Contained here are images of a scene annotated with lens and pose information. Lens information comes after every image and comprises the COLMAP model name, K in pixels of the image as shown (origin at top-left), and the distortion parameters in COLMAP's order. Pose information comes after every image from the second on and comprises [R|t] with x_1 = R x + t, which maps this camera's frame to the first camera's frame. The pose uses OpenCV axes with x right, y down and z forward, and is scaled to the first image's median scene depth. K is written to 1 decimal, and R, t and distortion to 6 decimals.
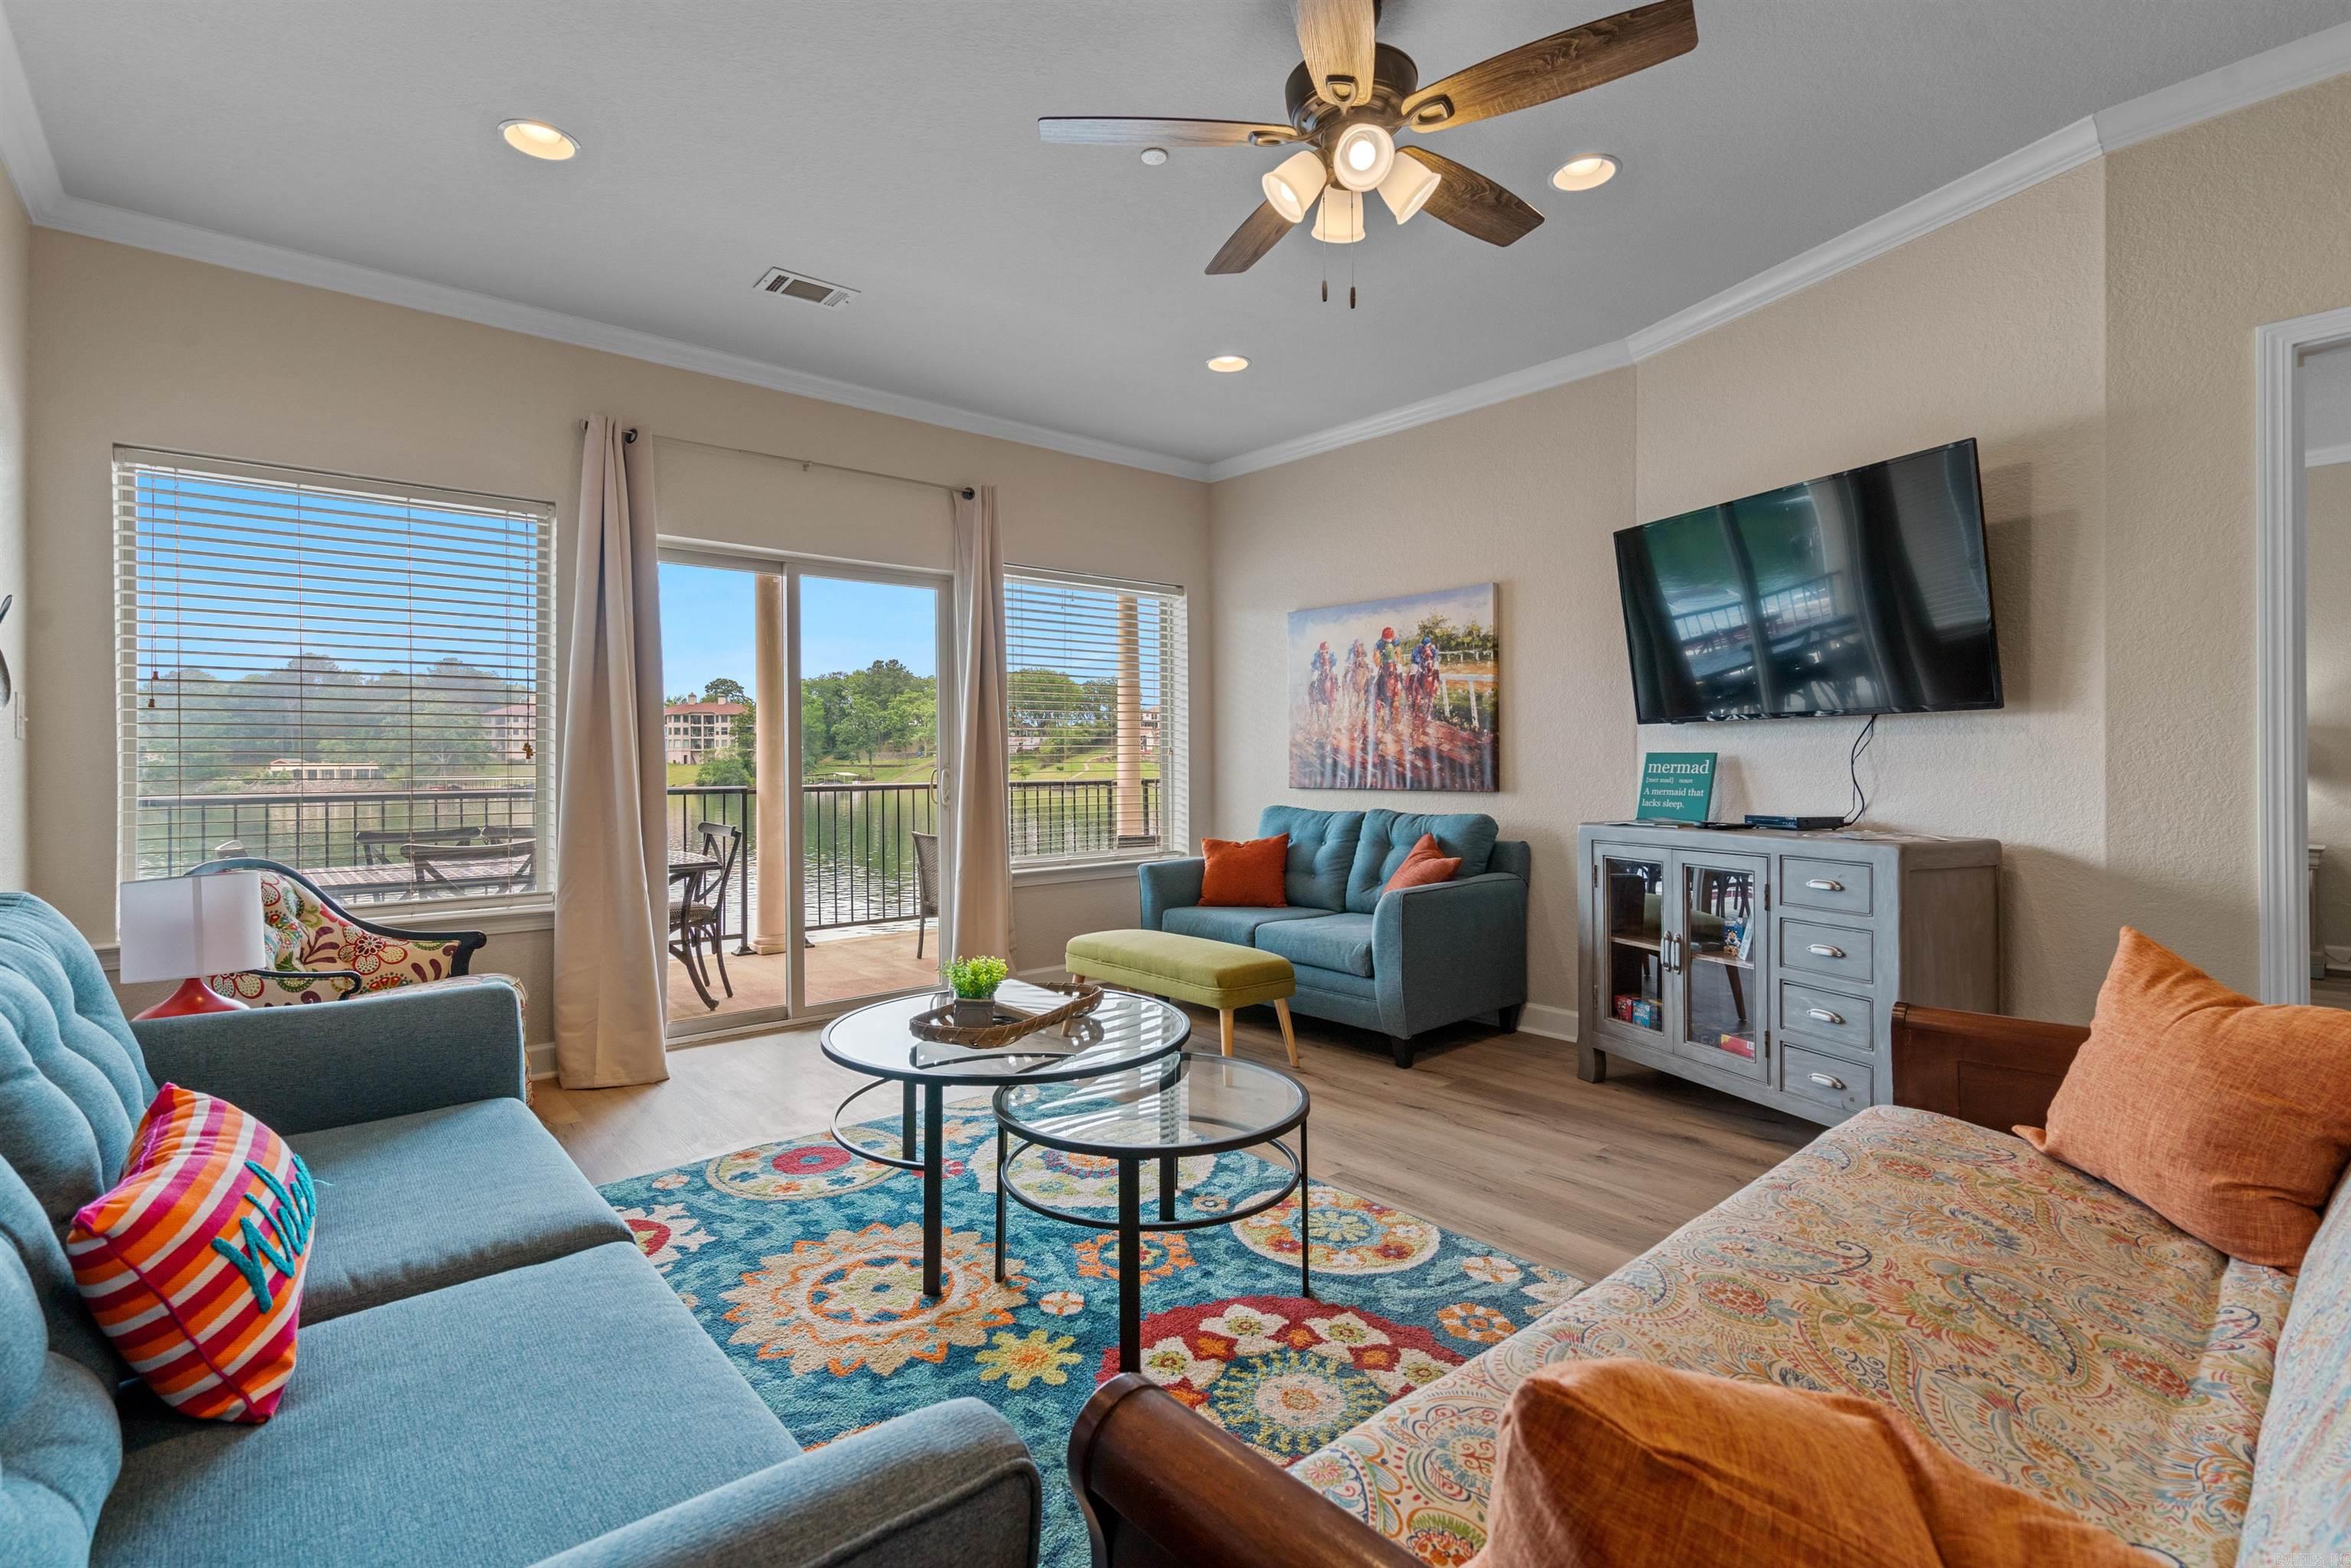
lens RADIAL K [[1070.9, 0, 1176.3], [0, 1070.9, 764.1], [0, 0, 1]] dist [-0.005398, 0.005831]
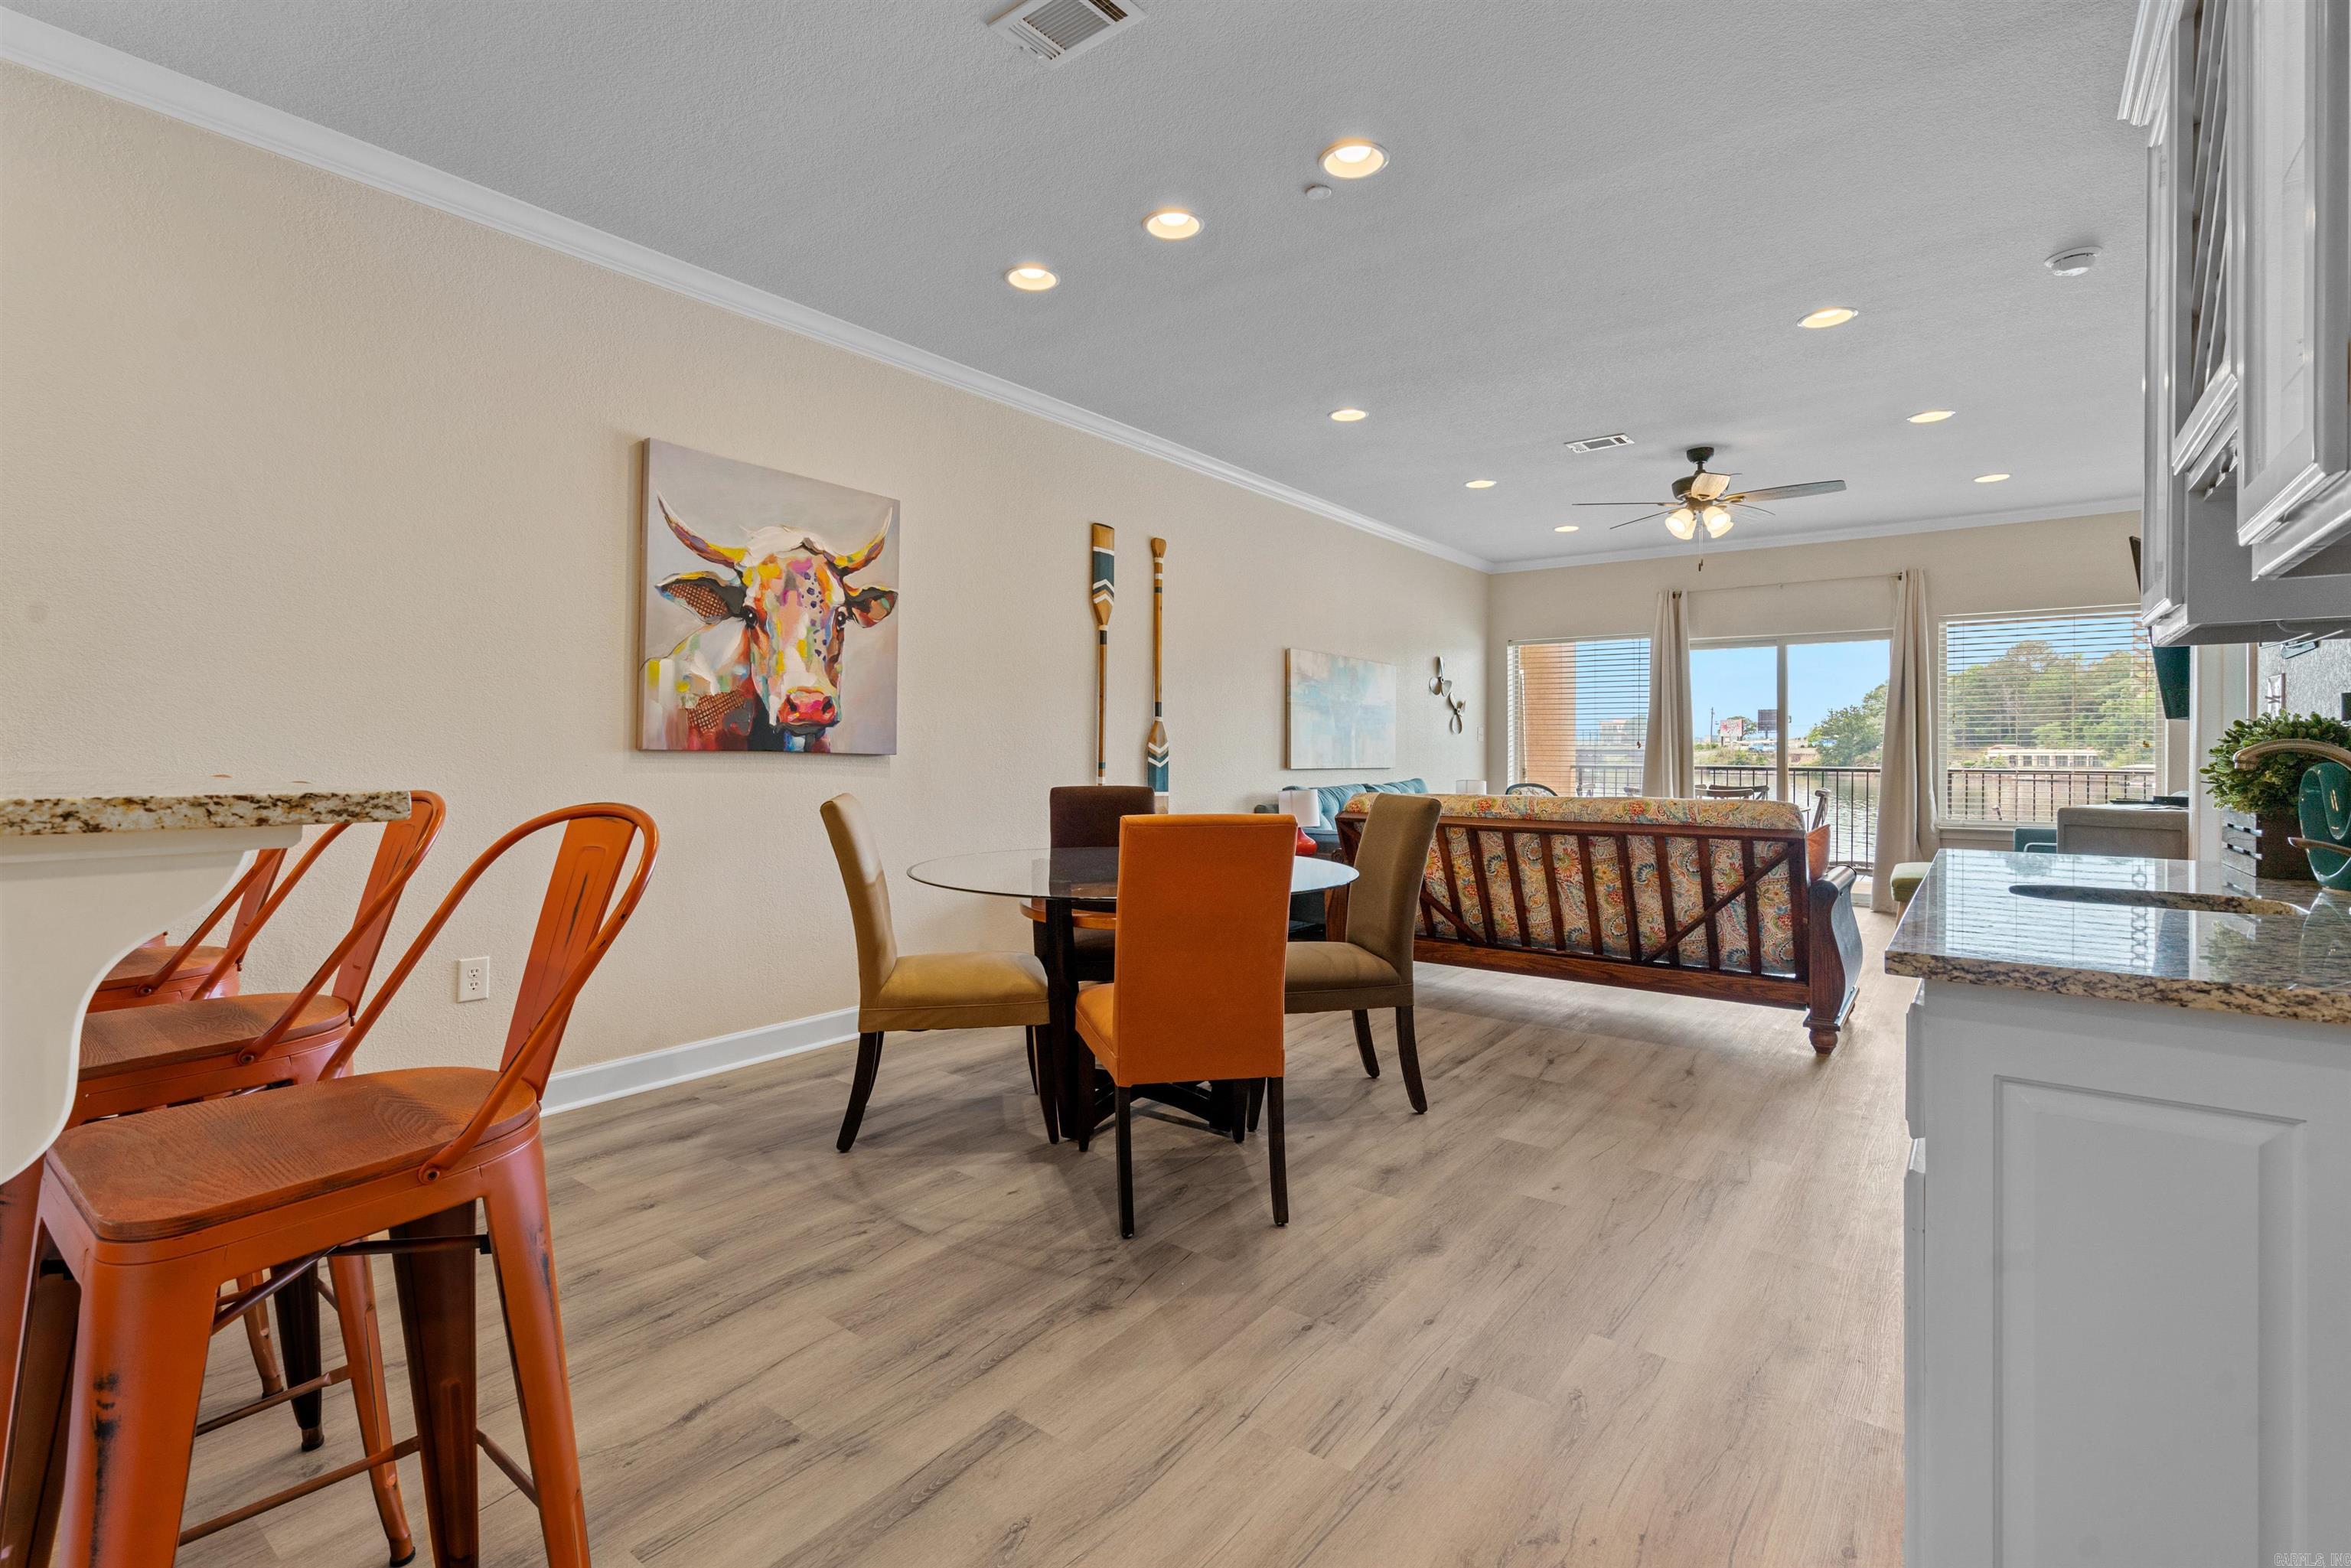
lens RADIAL K [[1070.9, 0, 1155.2], [0, 1070.9, 751.0], [0, 0, 1]] dist [-0.005398, 0.005831]
pose [[0.195444, 0.008707, -0.980676, 1.131254], [-0.007829, 0.999943, 0.007318, -0.005572], [0.980684, 0.006247, 0.195501, -0.352266]]
